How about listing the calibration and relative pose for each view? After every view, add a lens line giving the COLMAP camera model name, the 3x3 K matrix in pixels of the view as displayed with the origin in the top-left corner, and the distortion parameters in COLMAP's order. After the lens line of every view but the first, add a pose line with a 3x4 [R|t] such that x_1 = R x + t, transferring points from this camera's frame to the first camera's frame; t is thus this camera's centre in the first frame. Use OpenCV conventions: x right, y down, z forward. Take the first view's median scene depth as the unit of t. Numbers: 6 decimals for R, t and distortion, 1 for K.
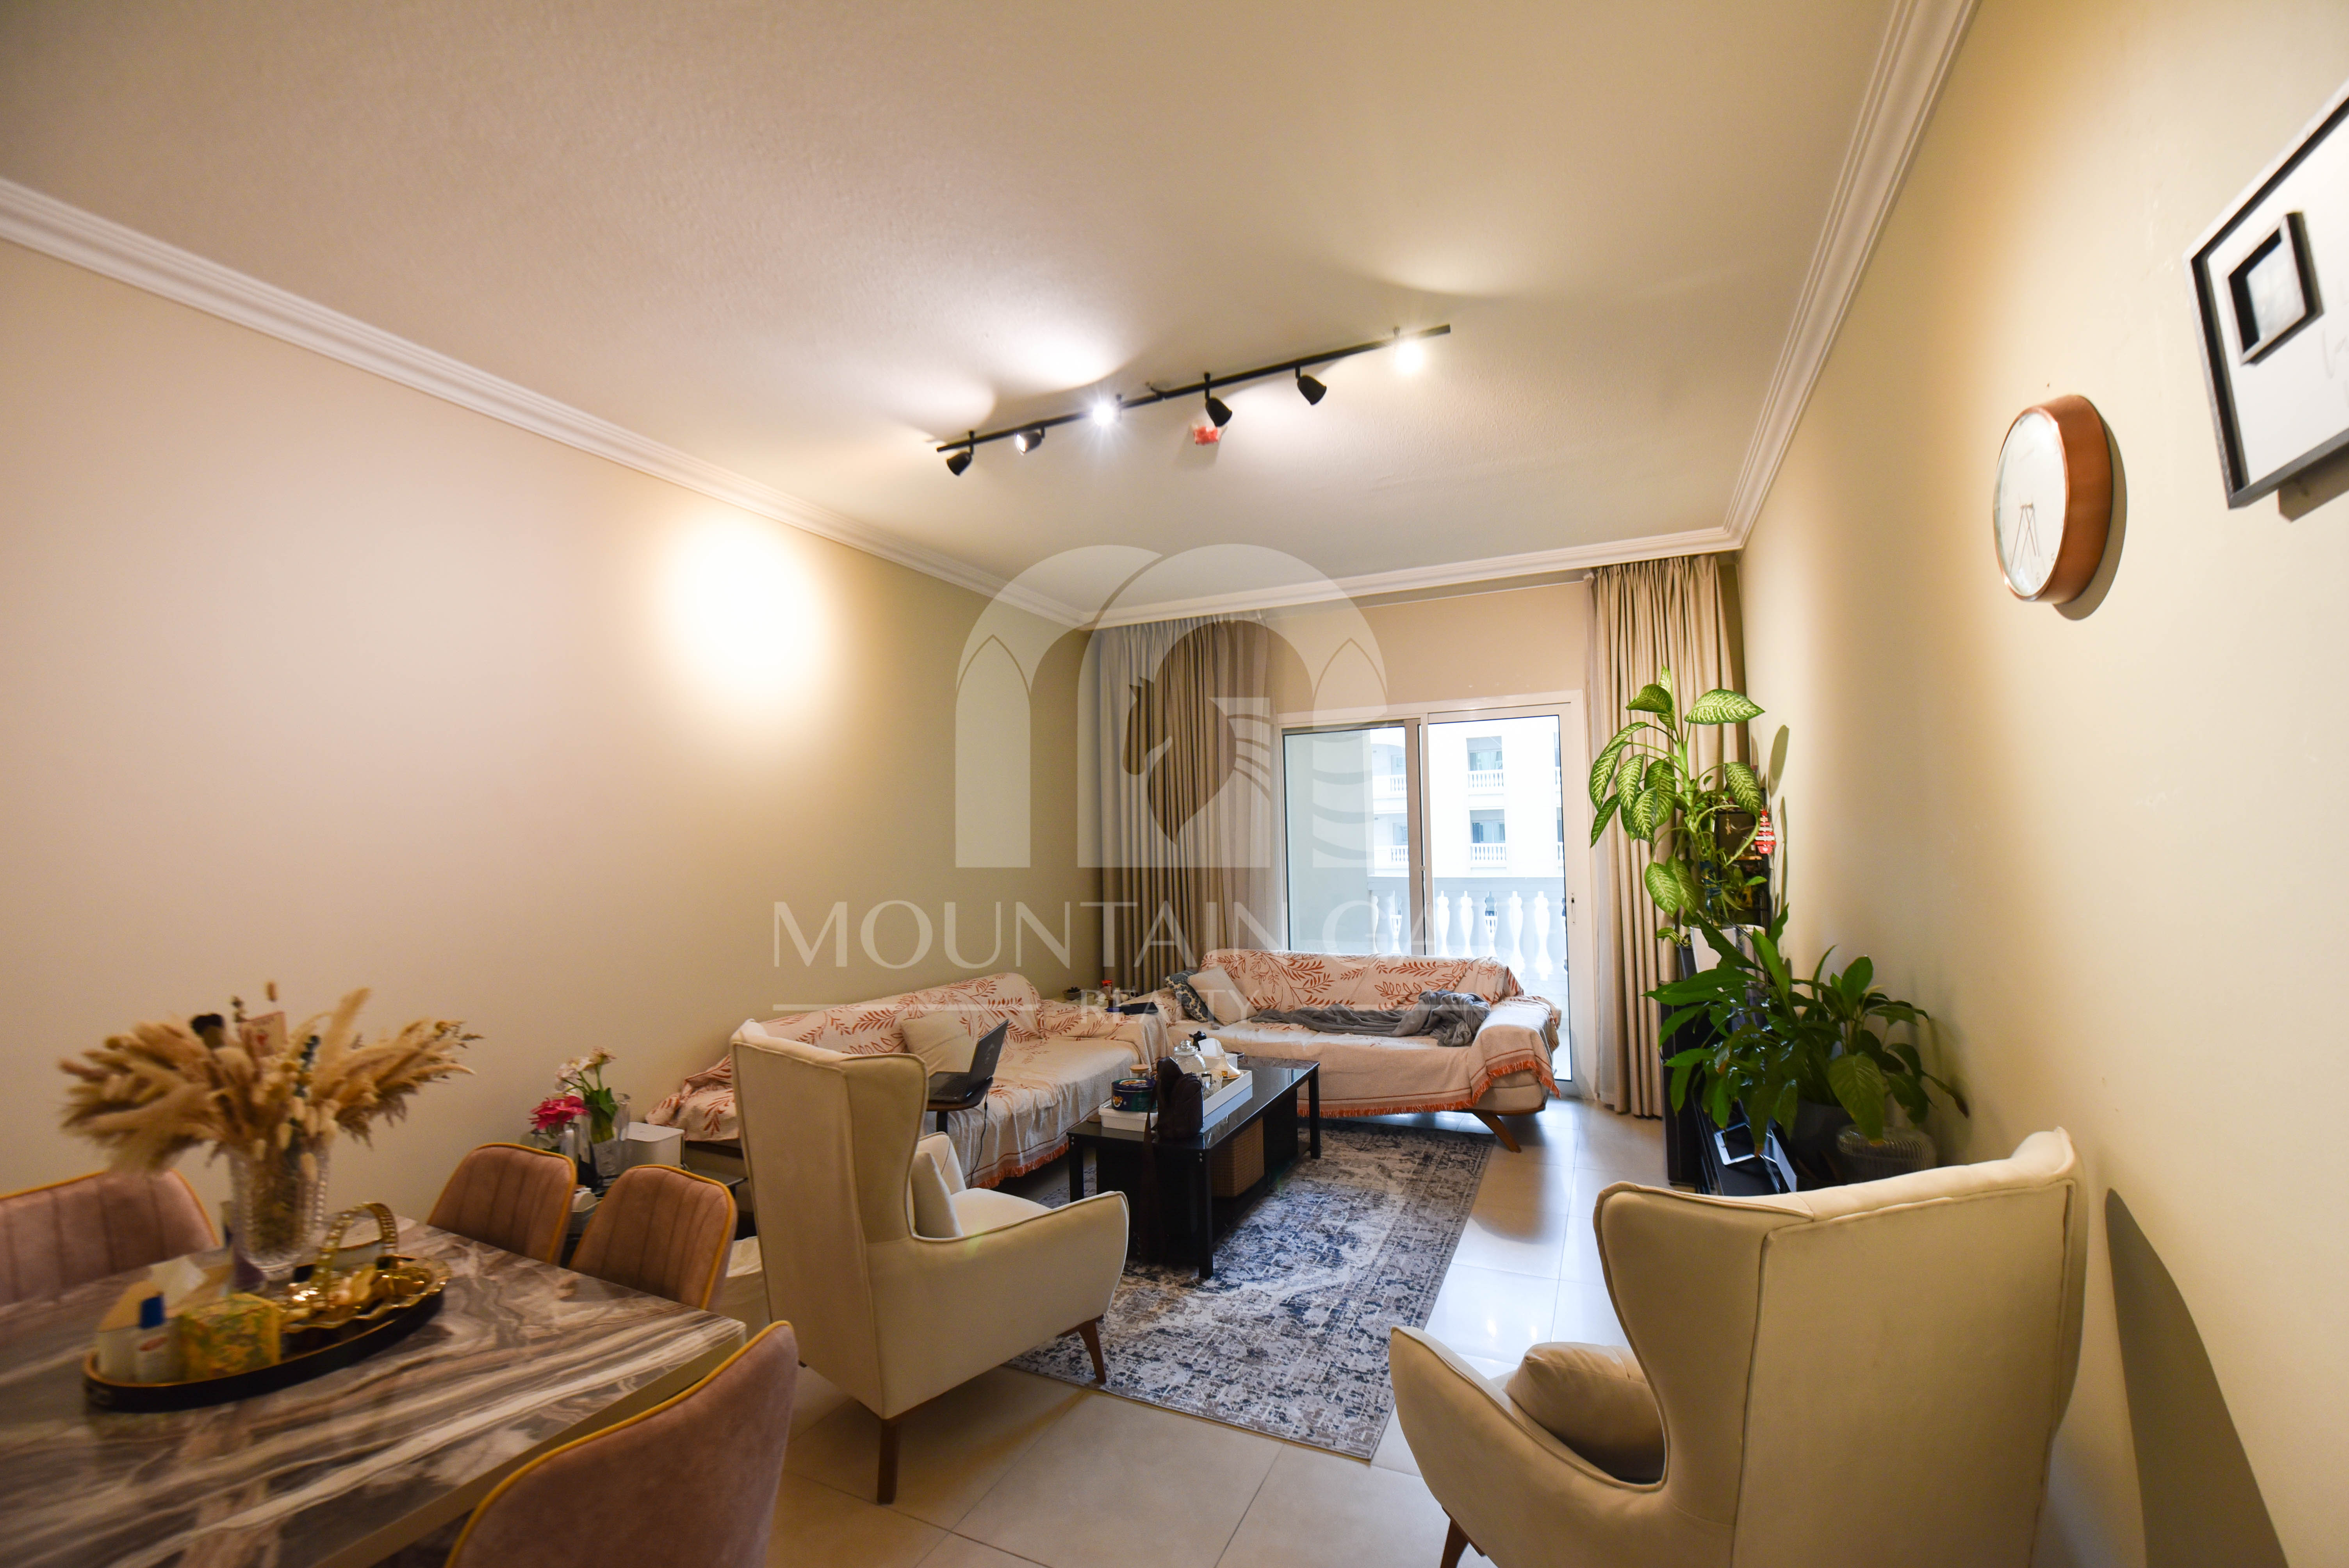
lens RADIAL K [[928.2, 0, 1183.6], [0, 928.2, 793.6], [0, 0, 1]] dist [-0.018039, -0.001432]
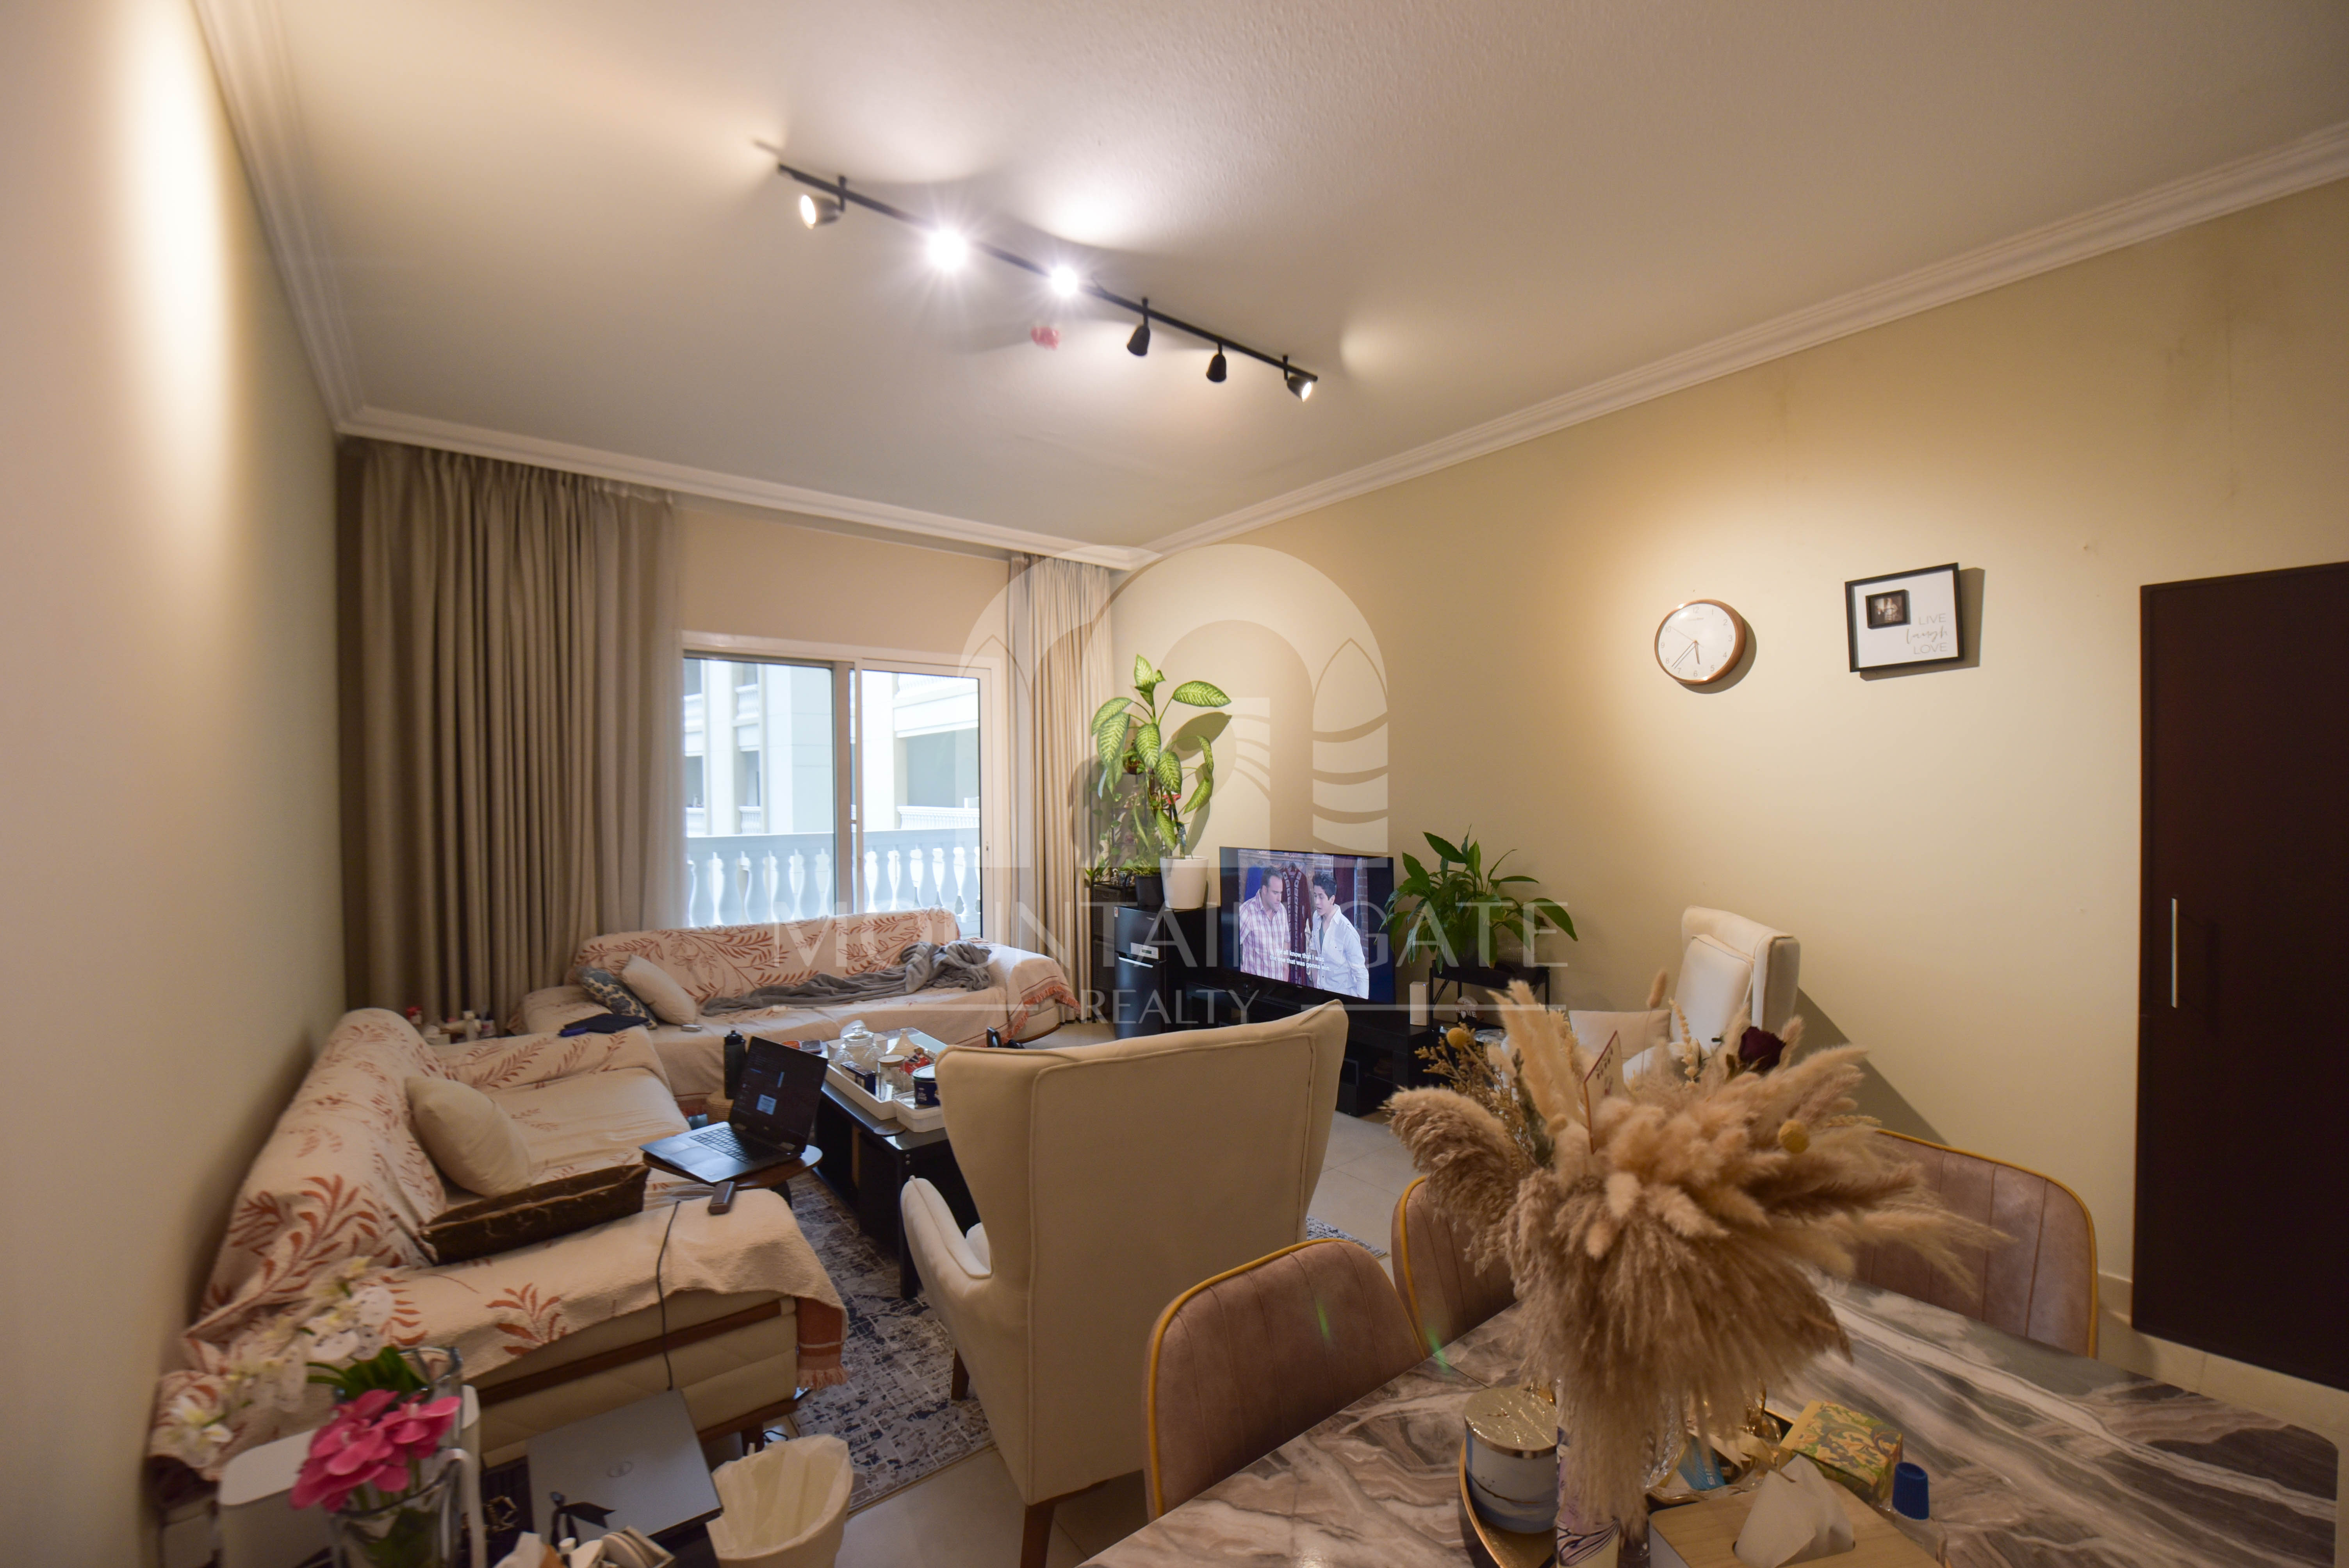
lens RADIAL K [[928.2, 0, 1196.4], [0, 928.2, 813.1], [0, 0, 1]] dist [-0.018039, -0.001432]
pose [[0.445389, -0.003922, 0.895329, -0.878050], [-0.047820, 0.998459, 0.028163, 0.056006], [-0.894059, -0.055358, 0.444515, 0.542695]]
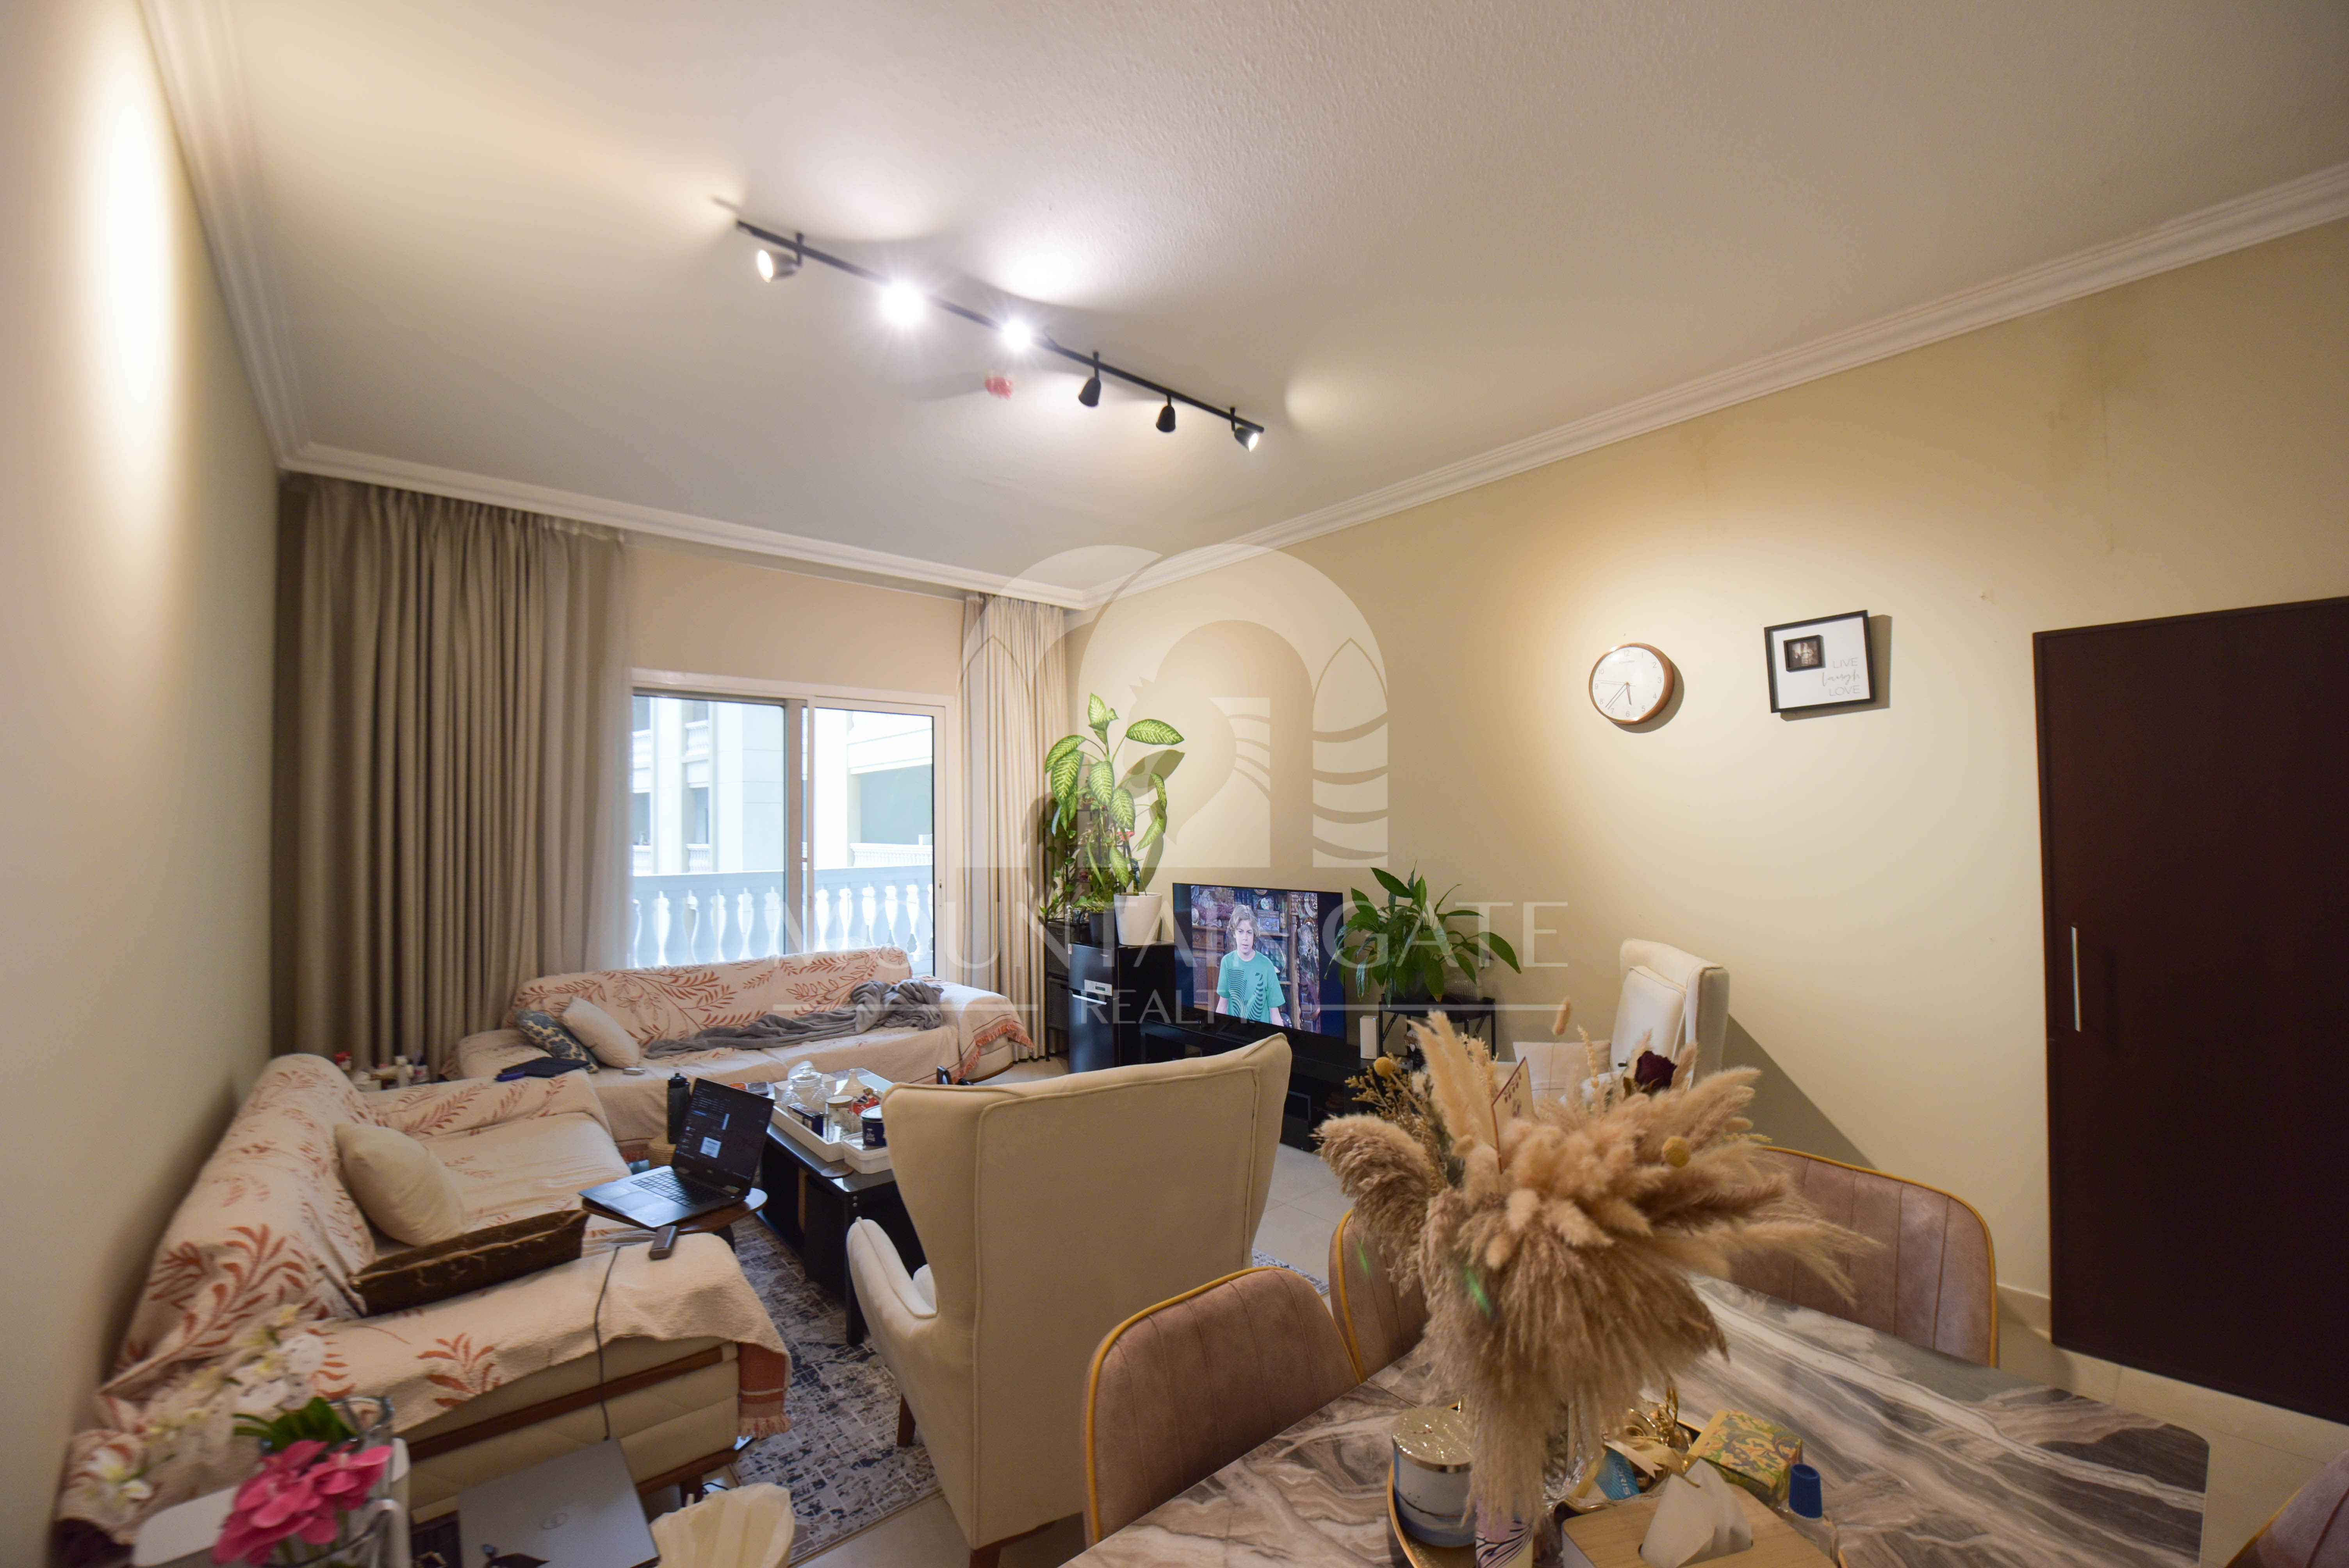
lens RADIAL K [[928.2, 0, 1192.5], [0, 928.2, 811.5], [0, 0, 1]] dist [-0.018039, -0.001432]
pose [[0.408092, 0.030759, 0.912422, -0.890384], [-0.044723, 0.998906, -0.013671, 0.053211], [-0.911845, -0.035227, 0.409021, 0.526996]]
